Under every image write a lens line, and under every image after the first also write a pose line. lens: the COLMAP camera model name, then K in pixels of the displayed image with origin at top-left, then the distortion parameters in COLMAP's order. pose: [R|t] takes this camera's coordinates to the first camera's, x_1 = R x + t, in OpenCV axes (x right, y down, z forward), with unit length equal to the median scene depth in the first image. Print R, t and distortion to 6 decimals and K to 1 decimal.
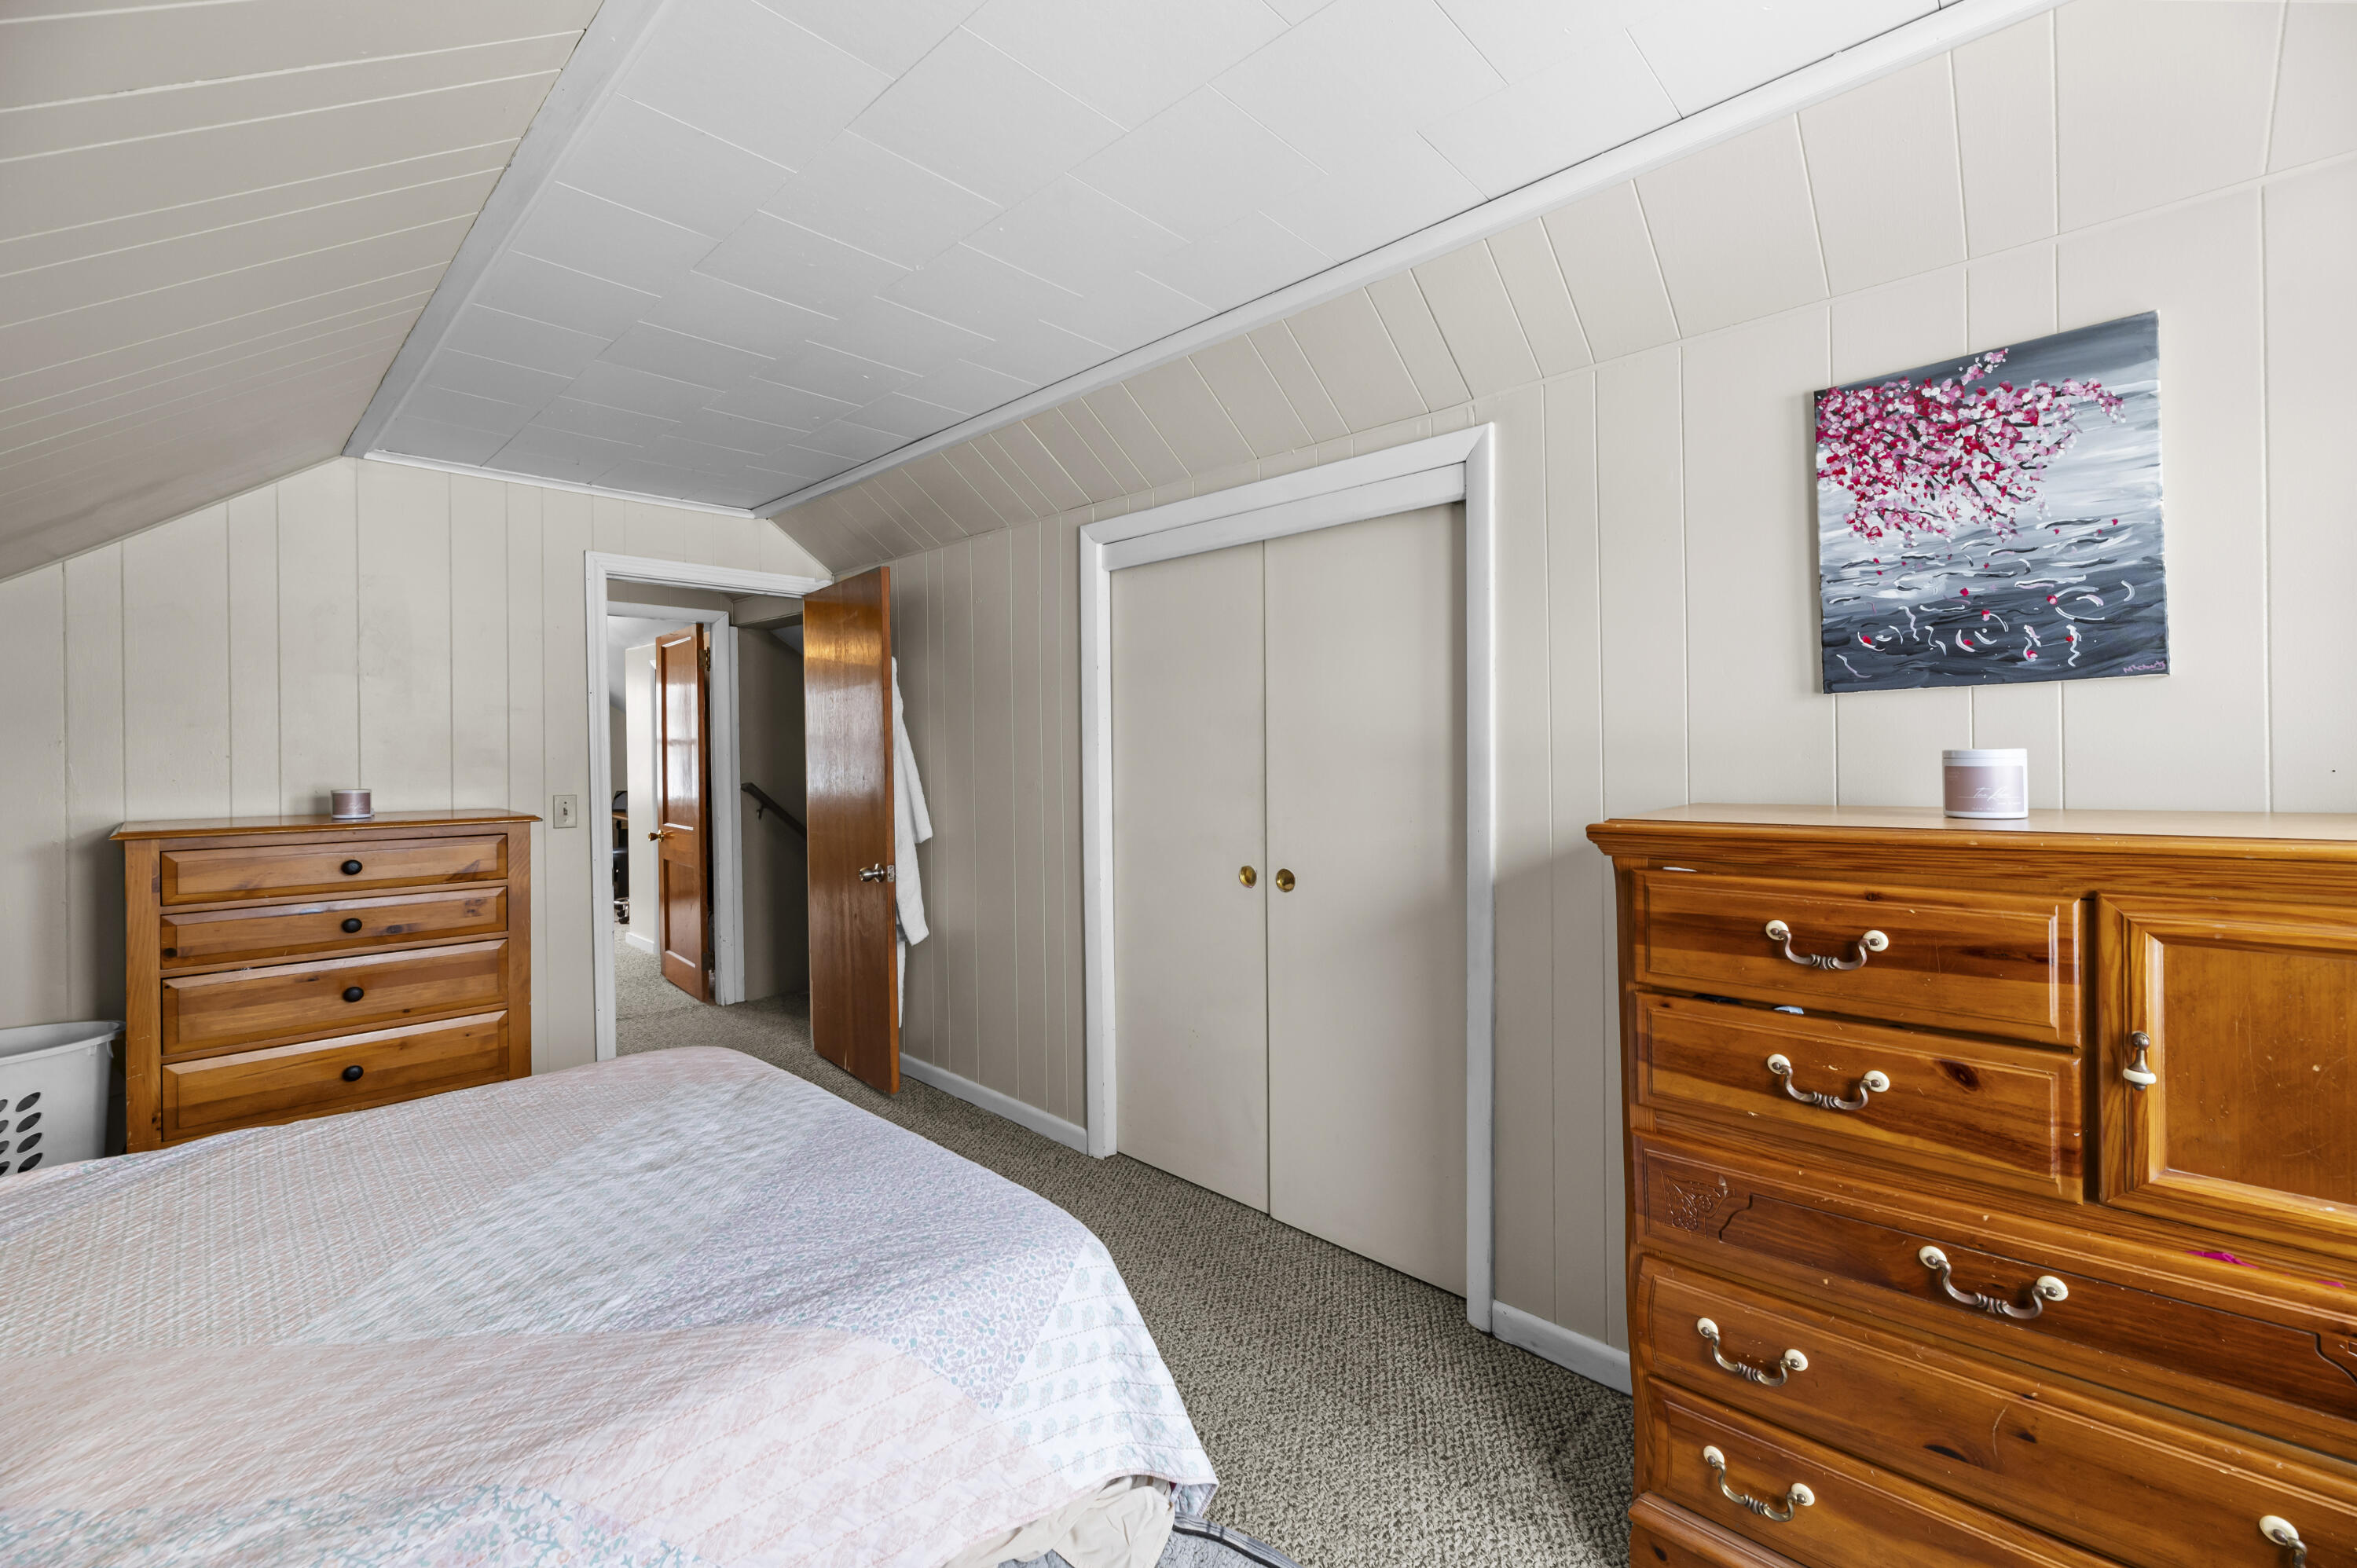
lens RADIAL K [[970.5, 0, 1175.0], [0, 970.5, 733.4], [0, 0, 1]] dist [0.000808, -0.000063]
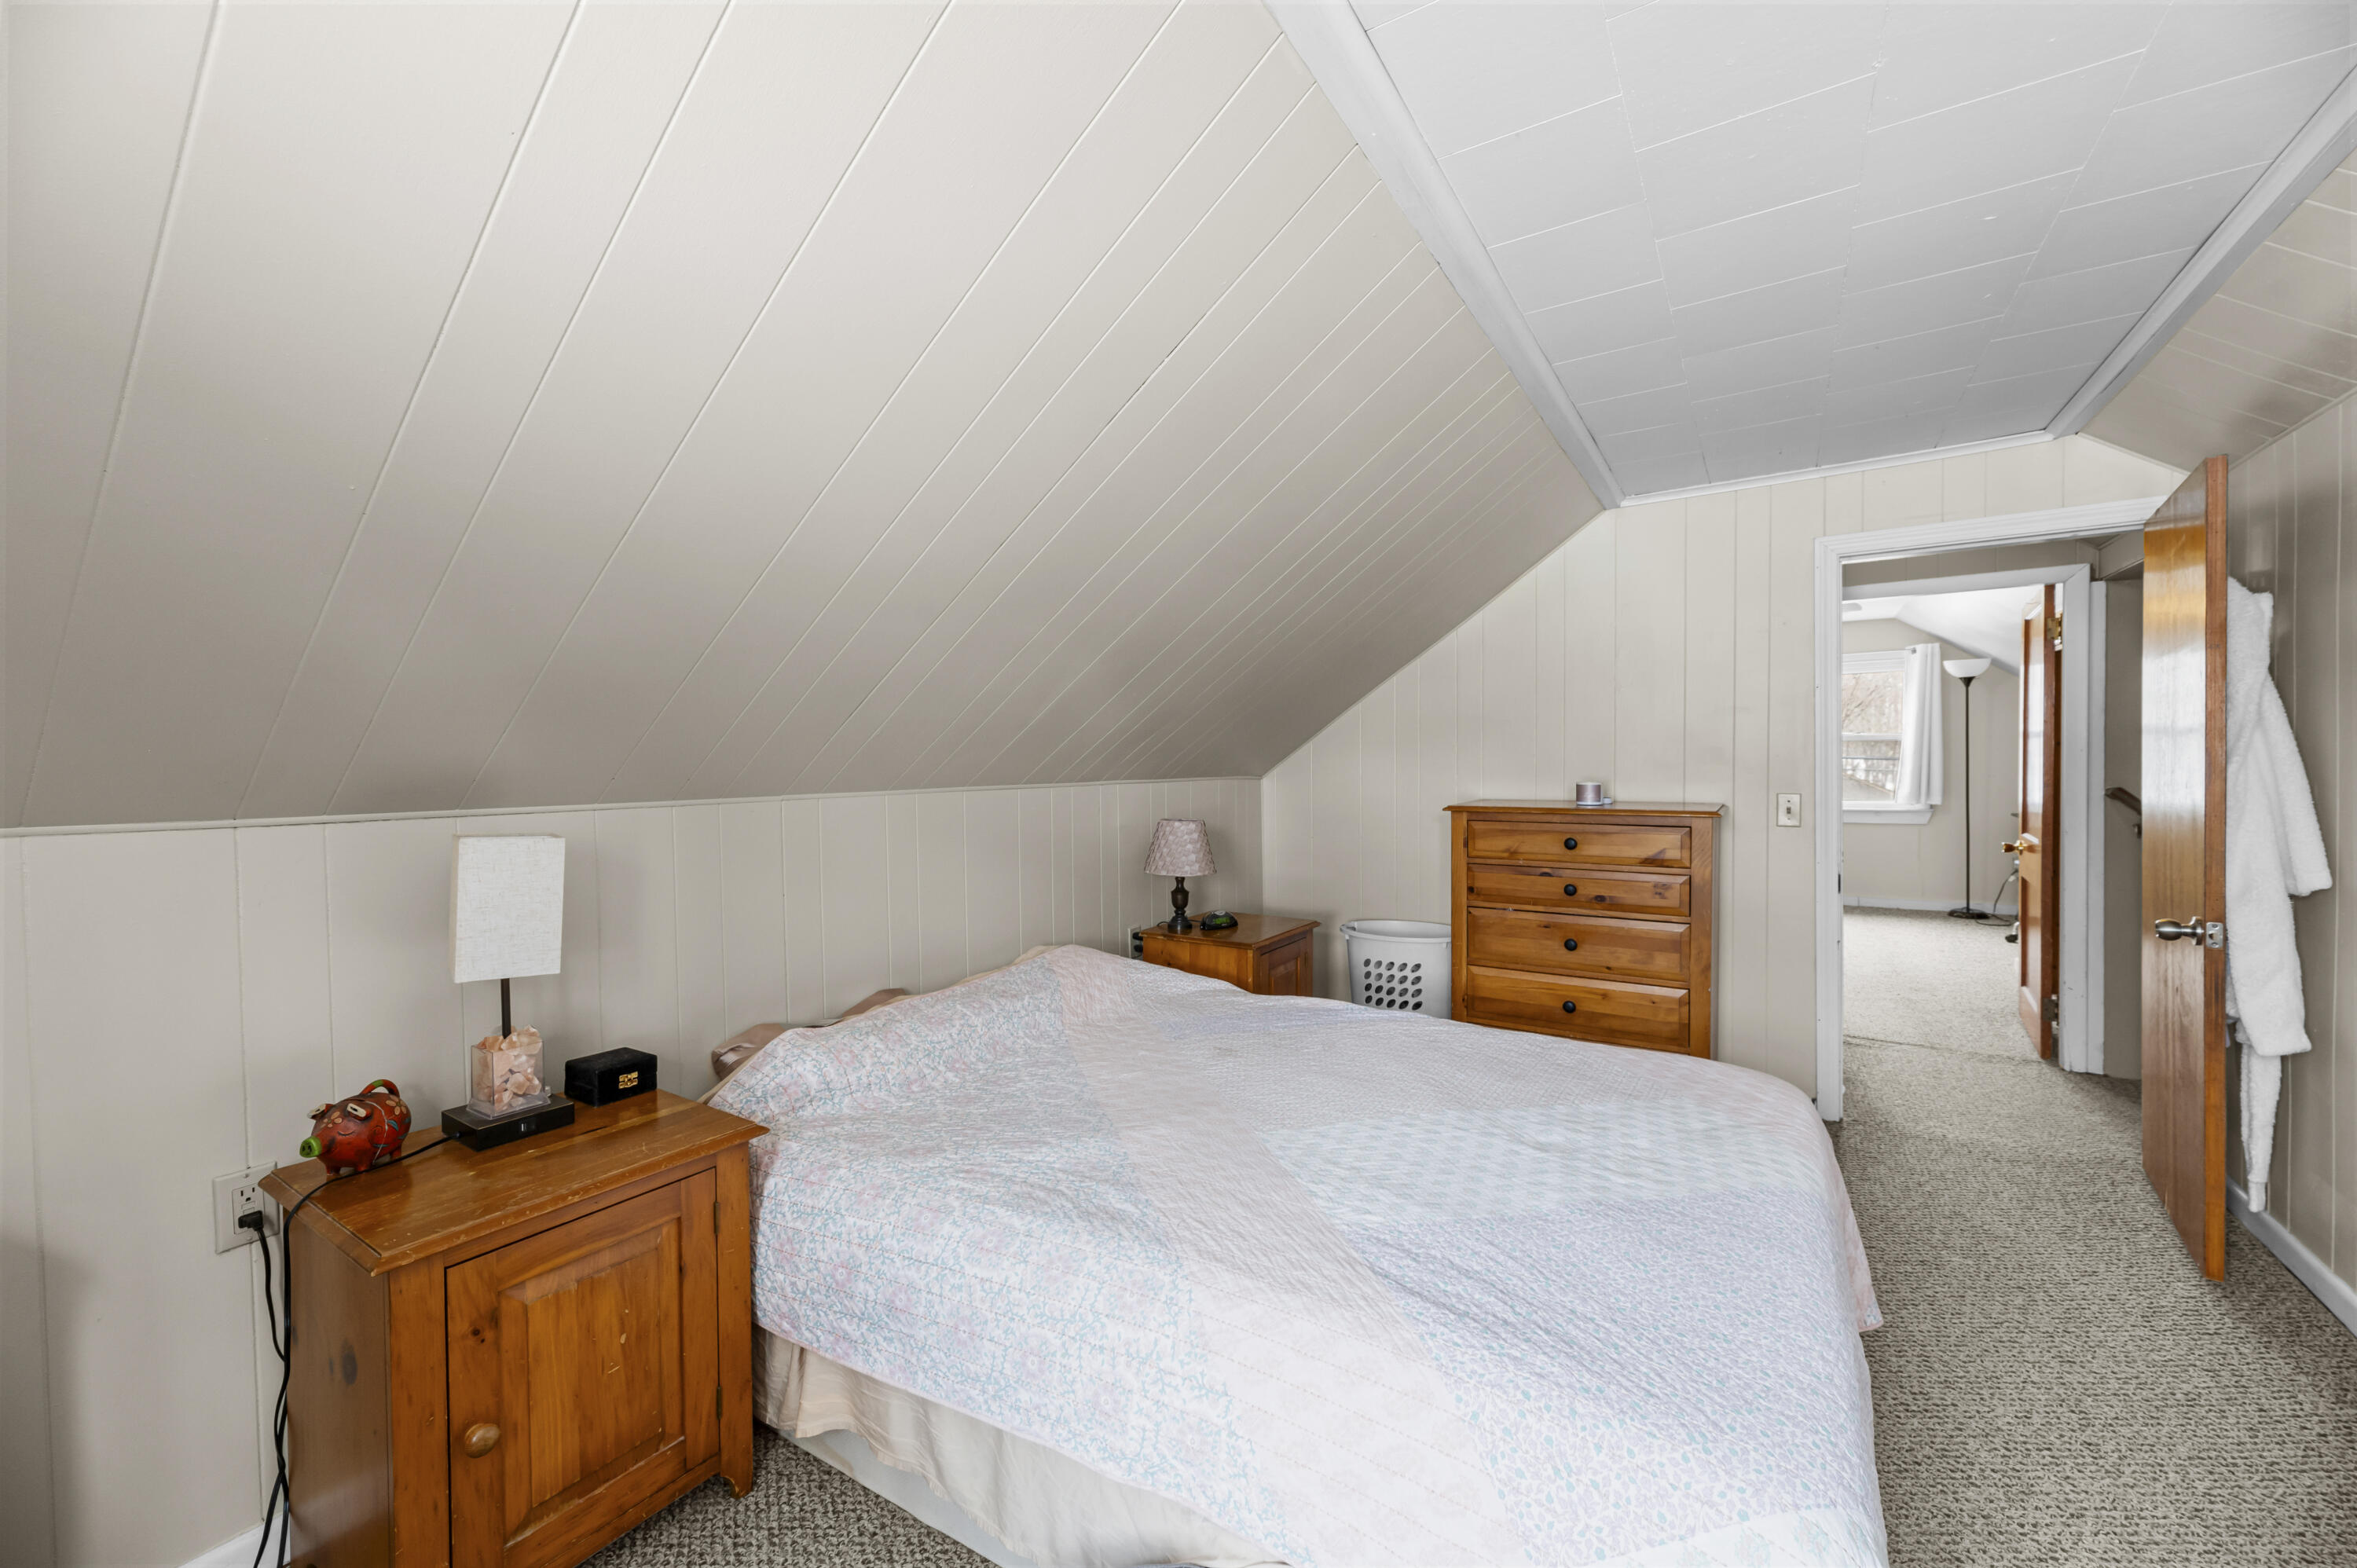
lens RADIAL K [[936.1, 0, 1175.8], [0, 936.1, 771.8], [0, 0, 1]] dist [0.003182, 0.000124]
pose [[0.194134, 0.016564, -0.980835, 0.303404], [0.028243, 0.999349, 0.022466, 0.004171], [0.980568, -0.032063, 0.193540, 0.343251]]
